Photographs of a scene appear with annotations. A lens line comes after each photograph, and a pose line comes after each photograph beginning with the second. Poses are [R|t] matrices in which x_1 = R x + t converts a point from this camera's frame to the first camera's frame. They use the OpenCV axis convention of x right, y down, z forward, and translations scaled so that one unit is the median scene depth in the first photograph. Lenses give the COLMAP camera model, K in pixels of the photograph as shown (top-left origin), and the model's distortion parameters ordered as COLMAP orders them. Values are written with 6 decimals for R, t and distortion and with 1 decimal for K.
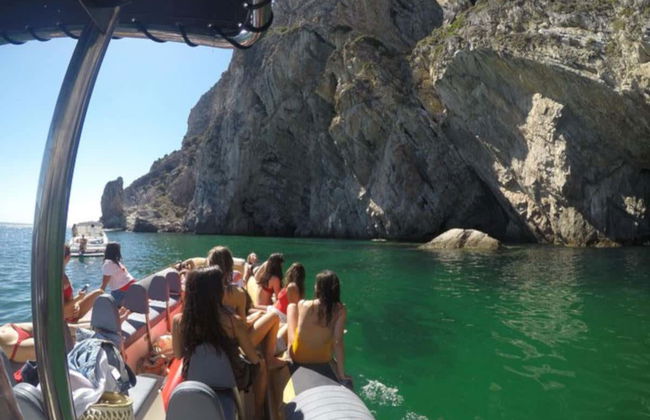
lens RADIAL K [[723.7, 0, 325.0], [0, 723.7, 210.0], [0, 0, 1]] dist [0.144870, -0.012425]
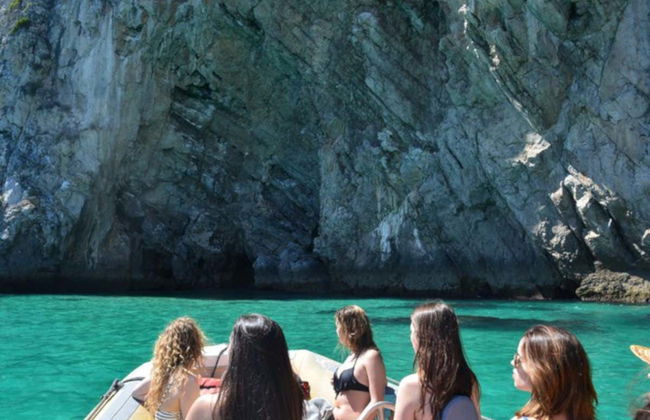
lens RADIAL K [[723.7, 0, 325.0], [0, 723.7, 210.0], [0, 0, 1]] dist [0.144870, -0.012425]
pose [[0.917763, 0.037836, 0.395321, -0.167799], [0.000832, 0.995266, -0.097189, 0.037819], [-0.397127, 0.089525, 0.913387, 0.606211]]
